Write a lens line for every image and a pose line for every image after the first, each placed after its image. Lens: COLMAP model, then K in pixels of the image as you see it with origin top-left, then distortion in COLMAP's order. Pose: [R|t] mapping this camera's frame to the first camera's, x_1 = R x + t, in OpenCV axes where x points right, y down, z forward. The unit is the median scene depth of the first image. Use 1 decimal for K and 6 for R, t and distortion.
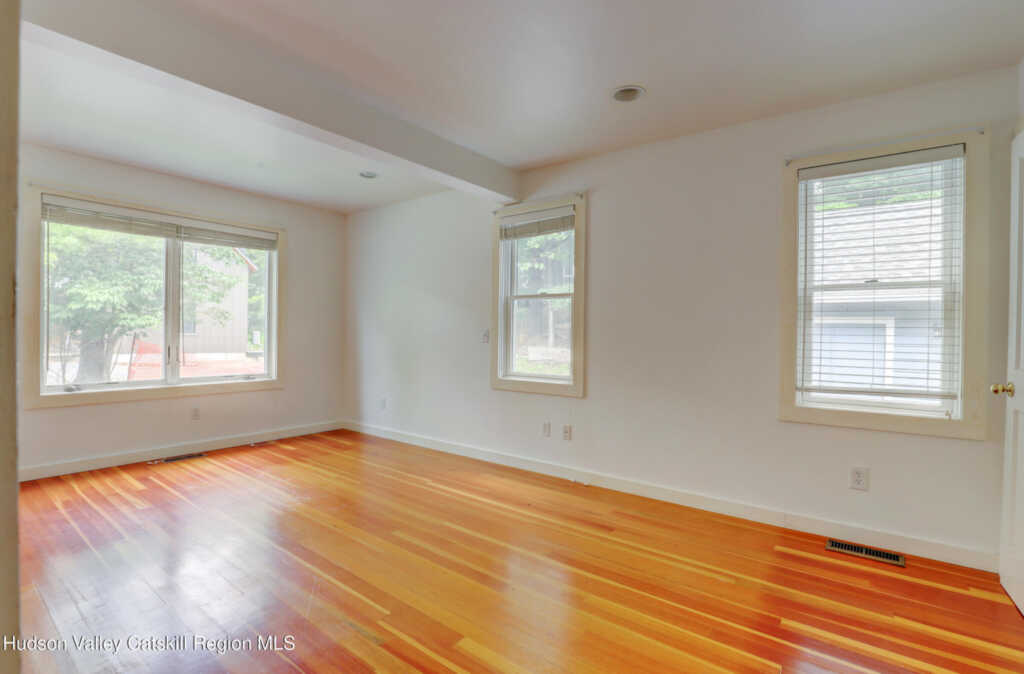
lens RADIAL K [[478.8, 0, 512.0], [0, 478.8, 337.0], [0, 0, 1]] dist [-0.031940, 0.000118]
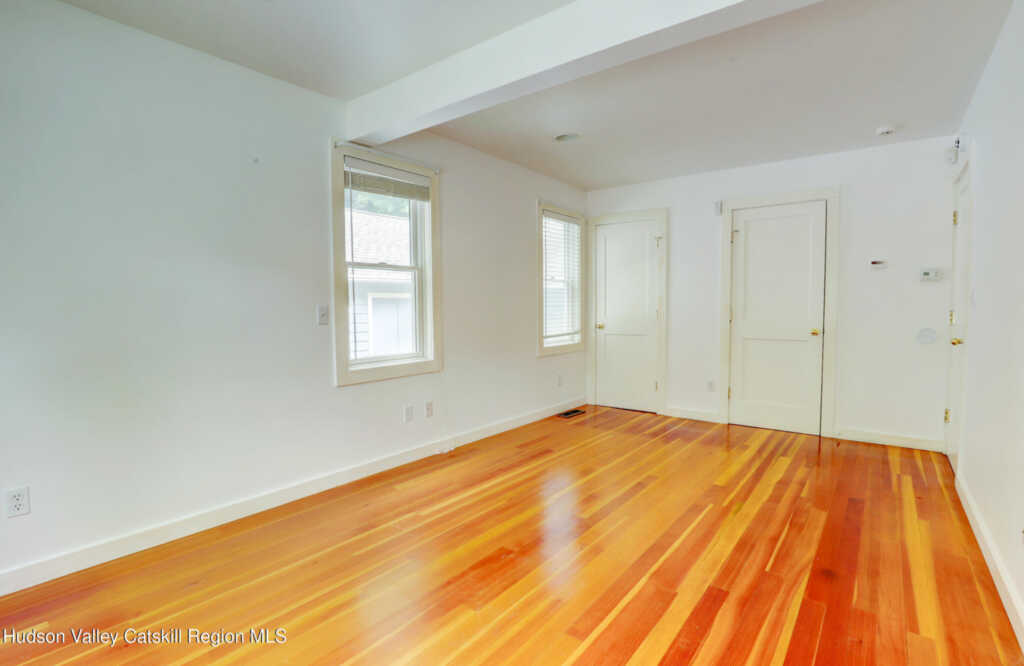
lens RADIAL K [[484.8, 0, 512.0], [0, 484.8, 333.0], [0, 0, 1]] dist [-0.027008, -0.000066]
pose [[0.011602, -0.071137, 0.997399, -0.936069], [0.015405, 0.997361, 0.070955, -0.028455], [-0.999814, 0.014541, 0.012668, 0.873999]]
